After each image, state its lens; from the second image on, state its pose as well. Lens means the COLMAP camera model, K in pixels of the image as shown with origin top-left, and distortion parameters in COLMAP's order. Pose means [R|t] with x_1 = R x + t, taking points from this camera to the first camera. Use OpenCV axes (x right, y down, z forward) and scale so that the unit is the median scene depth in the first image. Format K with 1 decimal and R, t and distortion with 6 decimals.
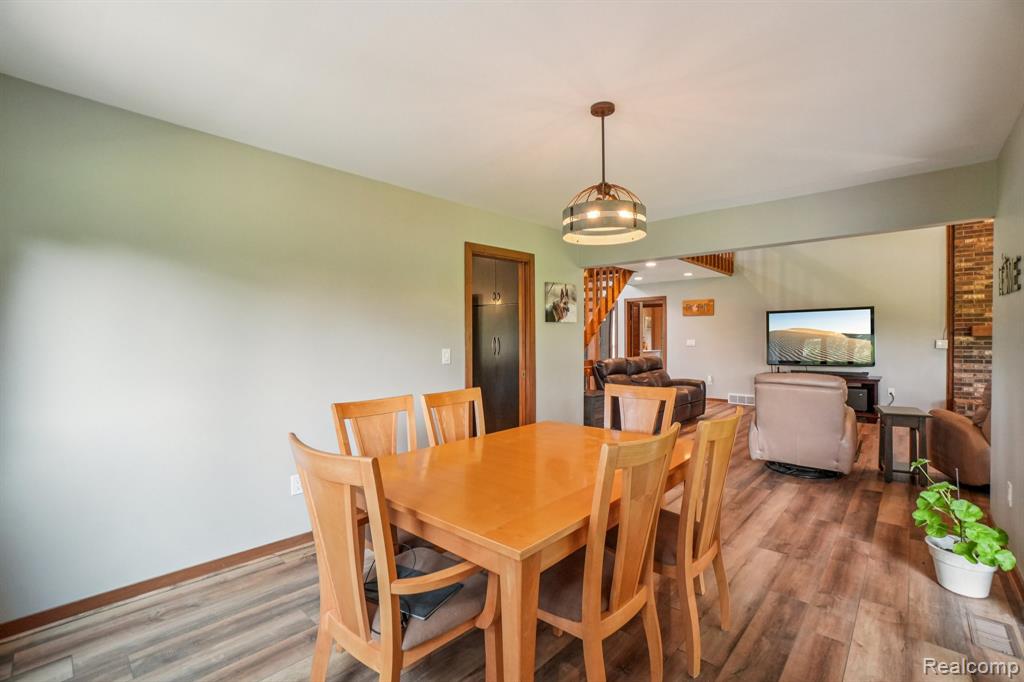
lens RADIAL K [[456.6, 0, 512.0], [0, 456.6, 338.0], [0, 0, 1]] dist [0.012933, 0.000875]
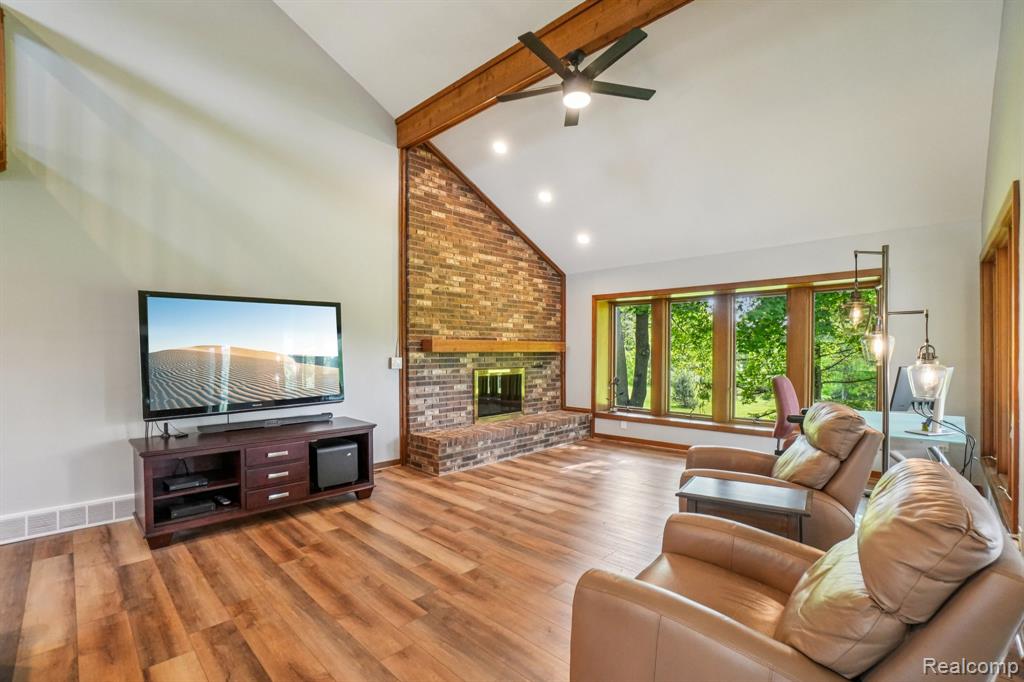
lens RADIAL K [[456.6, 0, 497.2], [0, 456.6, 351.9], [0, 0, 1]] dist [0.012933, 0.000875]
pose [[0.075071, 0.003050, 0.997174, 0.212168], [0.010234, 0.999940, -0.003829, -0.000348], [-0.997126, 0.010493, 0.075035, 0.800675]]
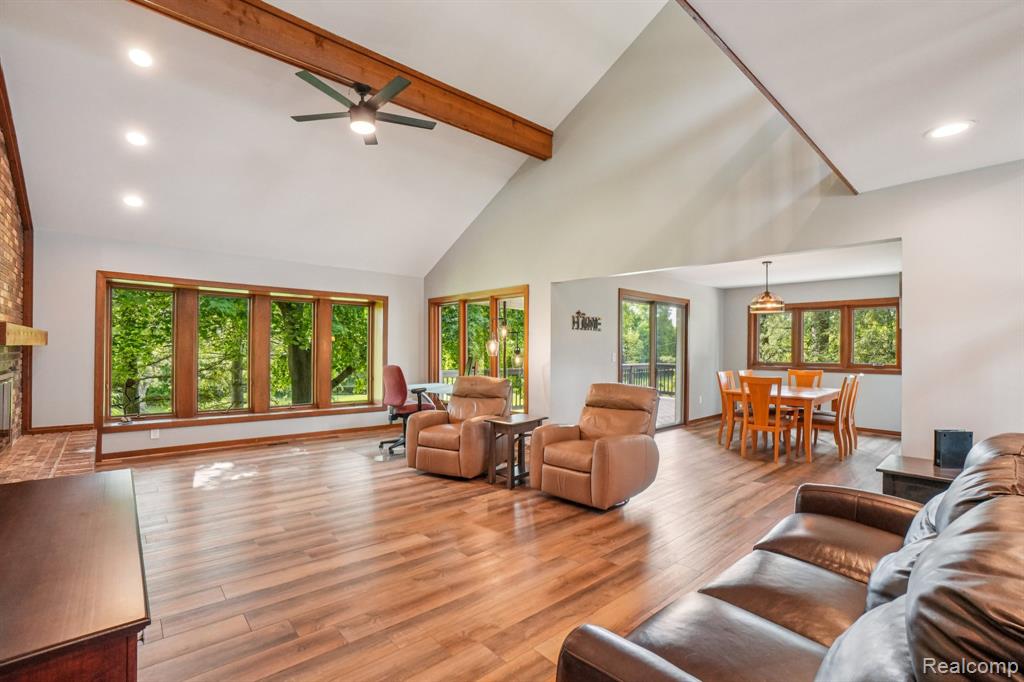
lens RADIAL K [[456.6, 0, 498.5], [0, 456.6, 356.6], [0, 0, 1]] dist [0.012933, 0.000875]
pose [[-0.992006, -0.010911, 0.125718, 0.577454], [-0.009808, 0.999908, 0.009390, 0.003893], [-0.125809, 0.008082, -0.992022, 1.485003]]
